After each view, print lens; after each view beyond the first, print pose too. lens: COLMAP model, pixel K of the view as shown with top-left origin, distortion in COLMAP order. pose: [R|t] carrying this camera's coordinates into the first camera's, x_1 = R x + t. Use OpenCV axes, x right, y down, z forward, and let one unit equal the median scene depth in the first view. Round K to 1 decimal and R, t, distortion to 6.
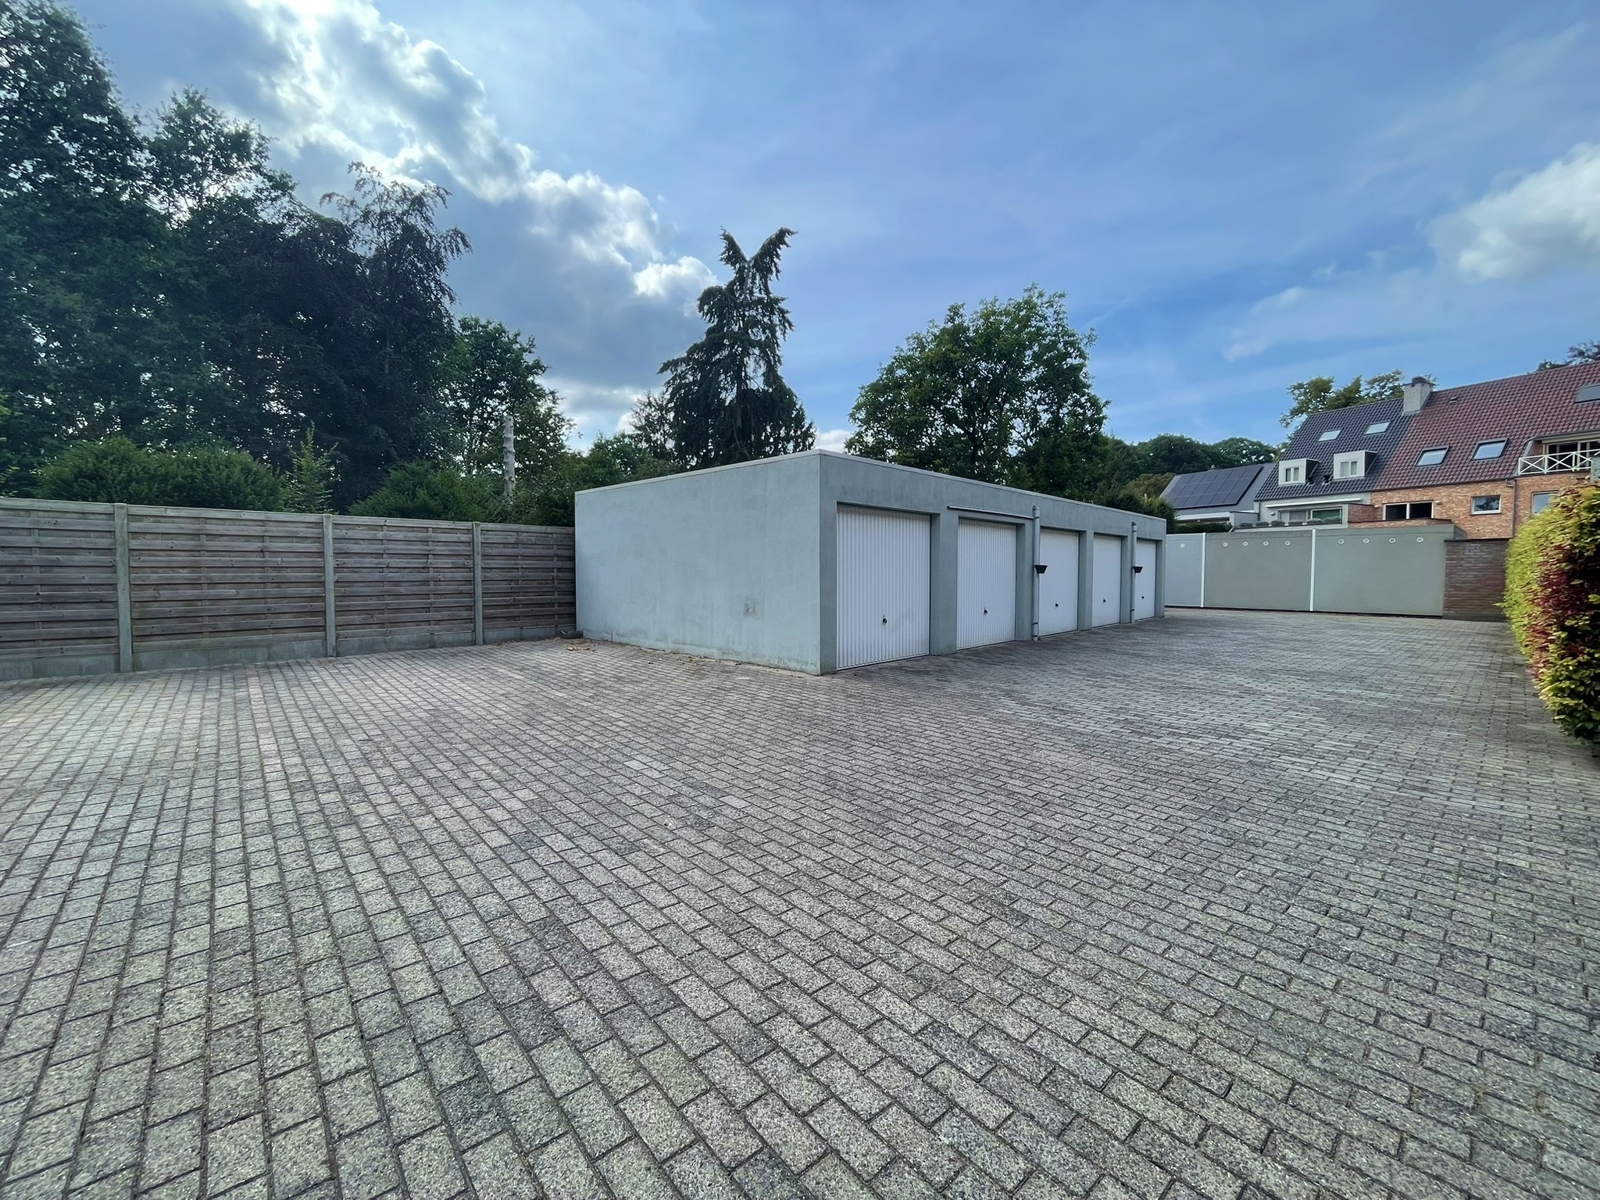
lens RADIAL K [[650.2, 0, 796.7], [0, 650.2, 594.5], [0, 0, 1]] dist [-0.001539, 0.000229]
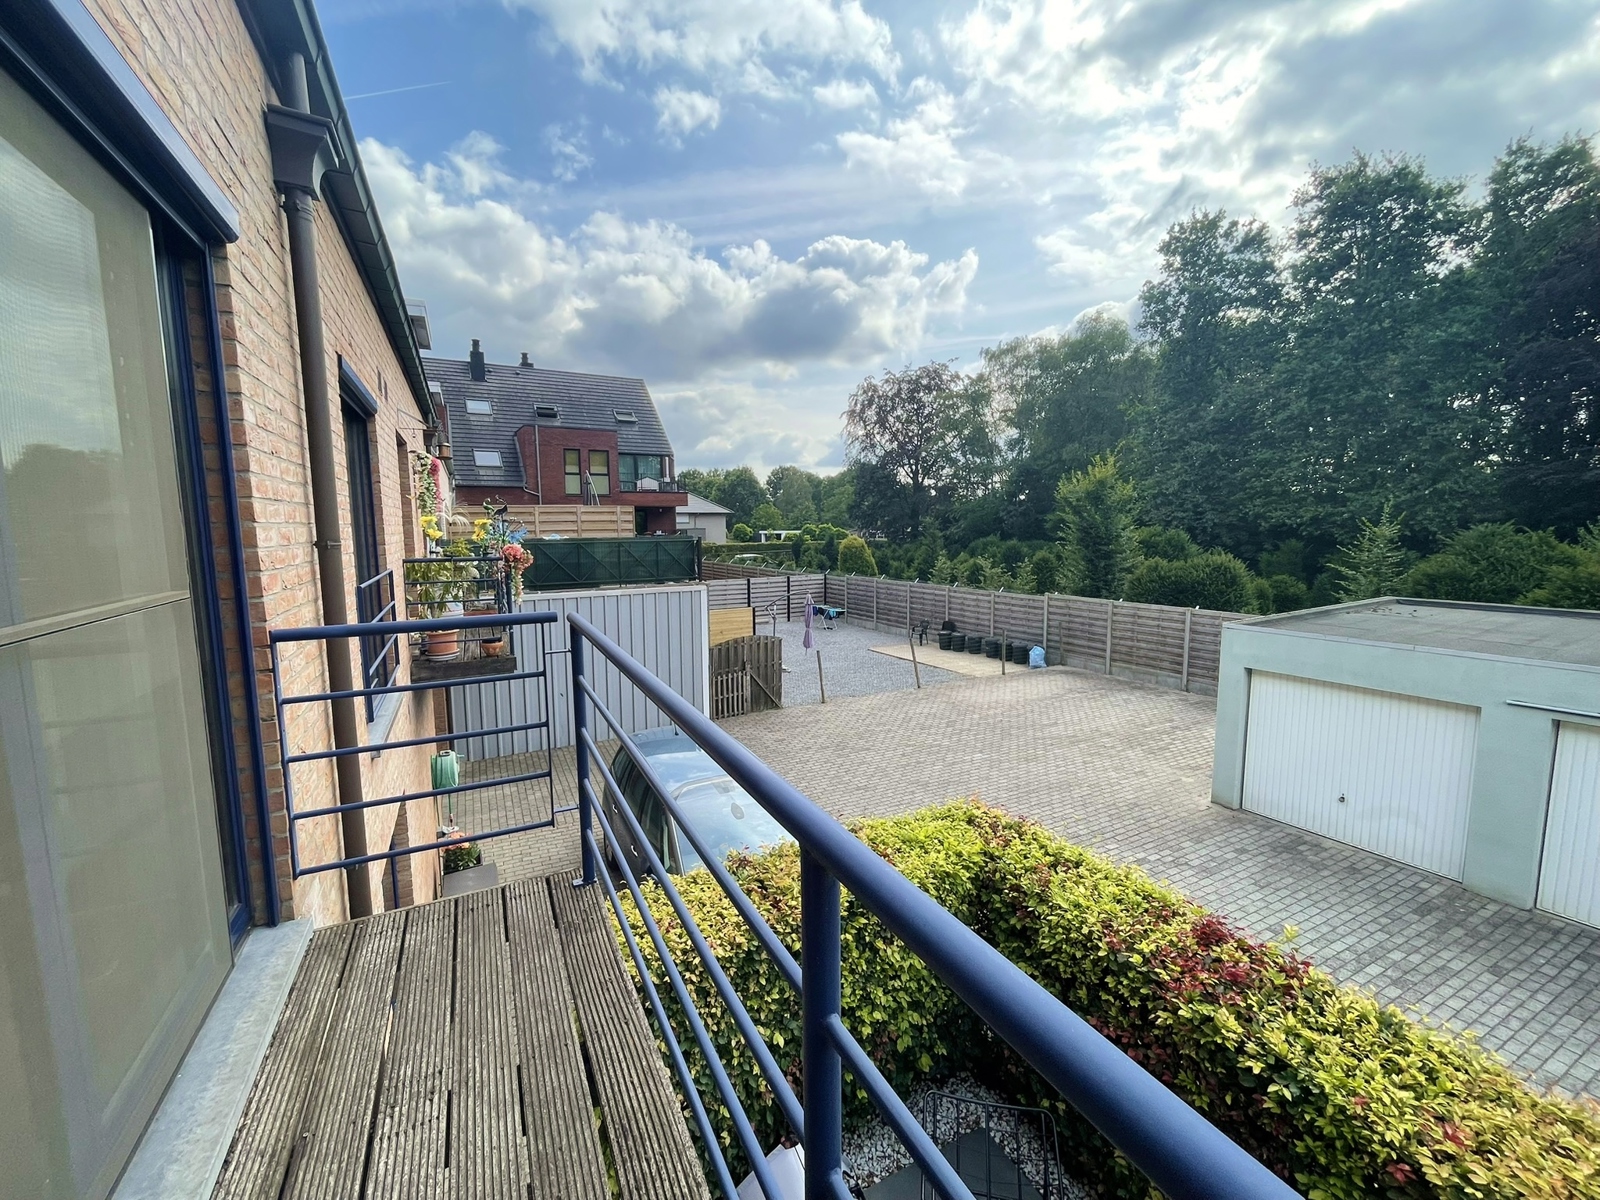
lens RADIAL K [[650.2, 0, 796.7], [0, 650.2, 594.5], [0, 0, 1]] dist [-0.001539, 0.000229]
pose [[-0.269593, 0.108224, -0.956874, 1.226992], [-0.023583, 0.992625, 0.118912, -0.350021], [0.962685, 0.054624, -0.265053, 0.476303]]
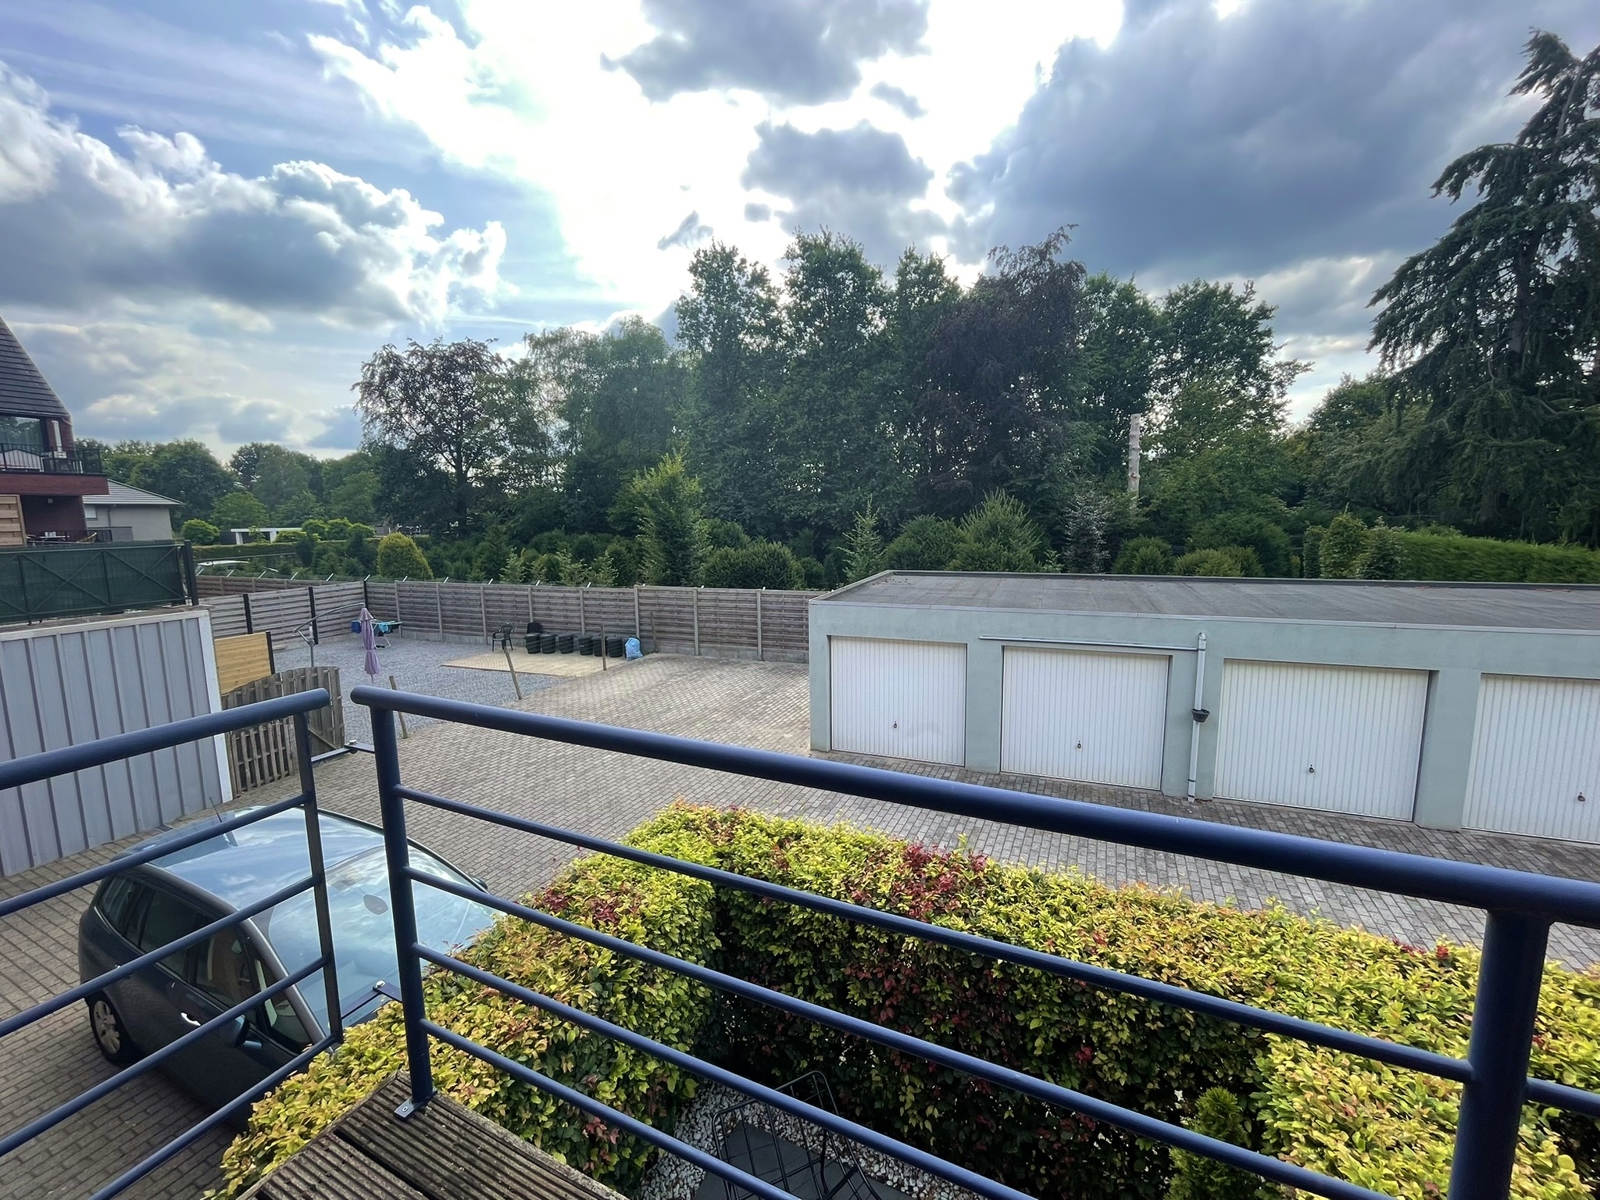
lens RADIAL K [[650.2, 0, 796.7], [0, 650.2, 594.5], [0, 0, 1]] dist [-0.001539, 0.000229]
pose [[0.383453, 0.113822, -0.916519, 1.187160], [-0.018196, 0.993115, 0.115722, -0.353123], [0.923381, -0.027697, 0.382884, 0.359244]]
